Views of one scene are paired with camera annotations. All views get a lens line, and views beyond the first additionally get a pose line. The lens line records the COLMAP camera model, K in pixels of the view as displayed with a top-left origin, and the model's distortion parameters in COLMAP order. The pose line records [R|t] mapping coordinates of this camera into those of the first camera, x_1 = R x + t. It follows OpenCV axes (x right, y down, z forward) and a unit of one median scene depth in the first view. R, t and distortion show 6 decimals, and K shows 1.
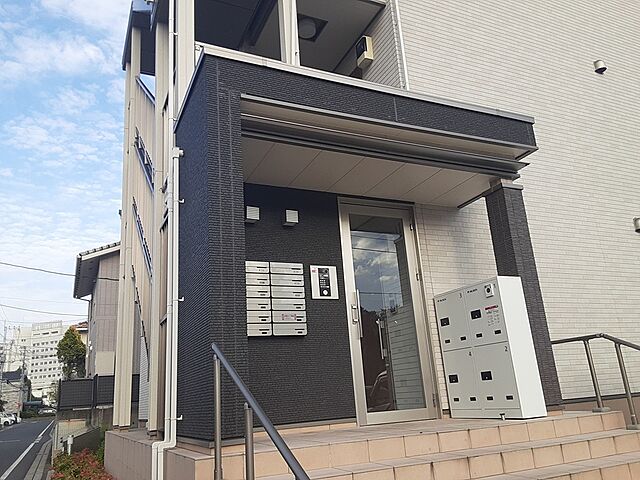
lens RADIAL K [[513.4, 0, 317.5], [0, 513.4, 244.8], [0, 0, 1]] dist [0.068149, -0.064189]
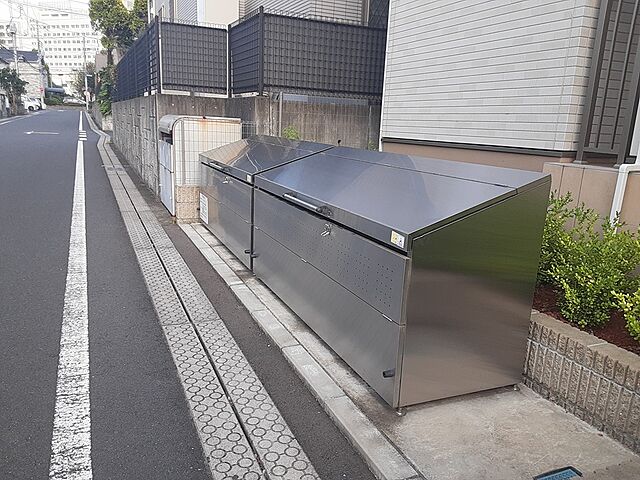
lens RADIAL K [[513.4, 0, 317.5], [0, 513.4, 238.5], [0, 0, 1]] dist [0.068149, -0.064189]
pose [[0.993692, 0.112101, 0.003013, -0.058613], [-0.099149, 0.865693, 0.490659, 0.032790], [0.052395, -0.487862, 0.871347, 0.094216]]
